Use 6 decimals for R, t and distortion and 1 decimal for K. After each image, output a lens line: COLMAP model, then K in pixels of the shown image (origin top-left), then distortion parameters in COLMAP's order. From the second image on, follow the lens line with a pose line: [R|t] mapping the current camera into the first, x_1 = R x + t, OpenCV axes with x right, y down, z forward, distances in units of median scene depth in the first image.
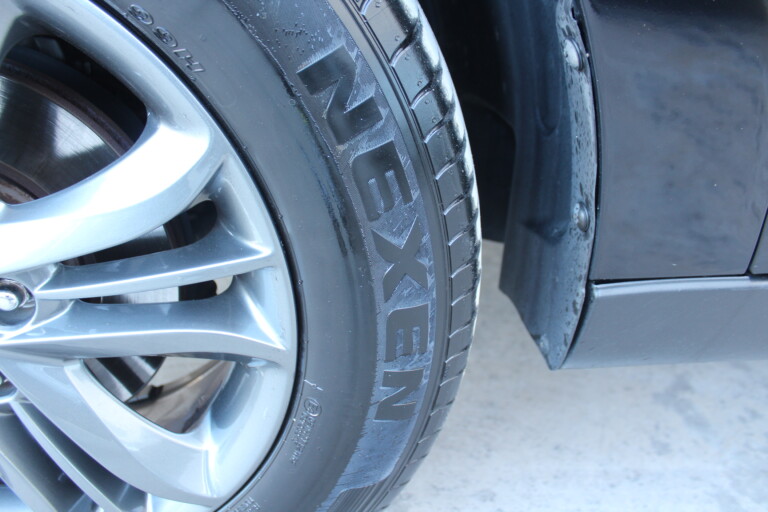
lens RADIAL K [[643.0, 0, 382.2], [0, 643.0, 254.9], [0, 0, 1]] dist [-0.124908, 0.076785]
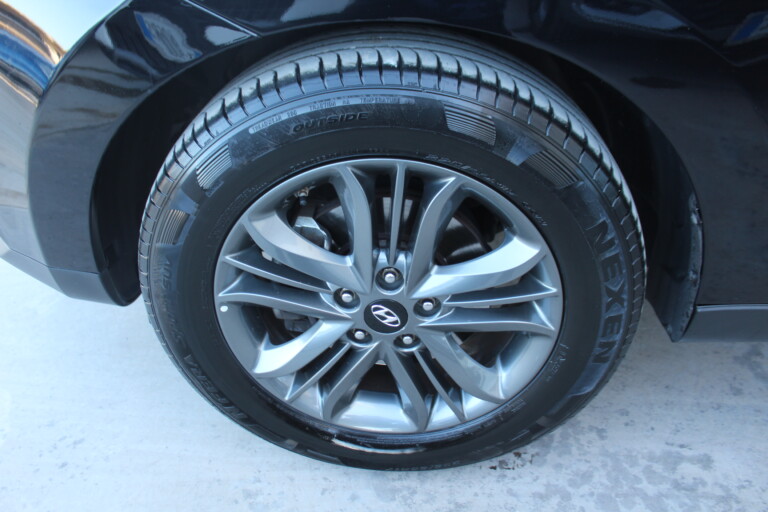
lens RADIAL K [[643.0, 0, 377.9], [0, 643.0, 256.1], [0, 0, 1]] dist [-0.124908, 0.076785]
pose [[0.989170, 0.024666, -0.144684, -0.427294], [-0.013036, 0.996646, 0.080783, -0.269476], [0.146191, -0.078022, 0.986175, -1.211565]]
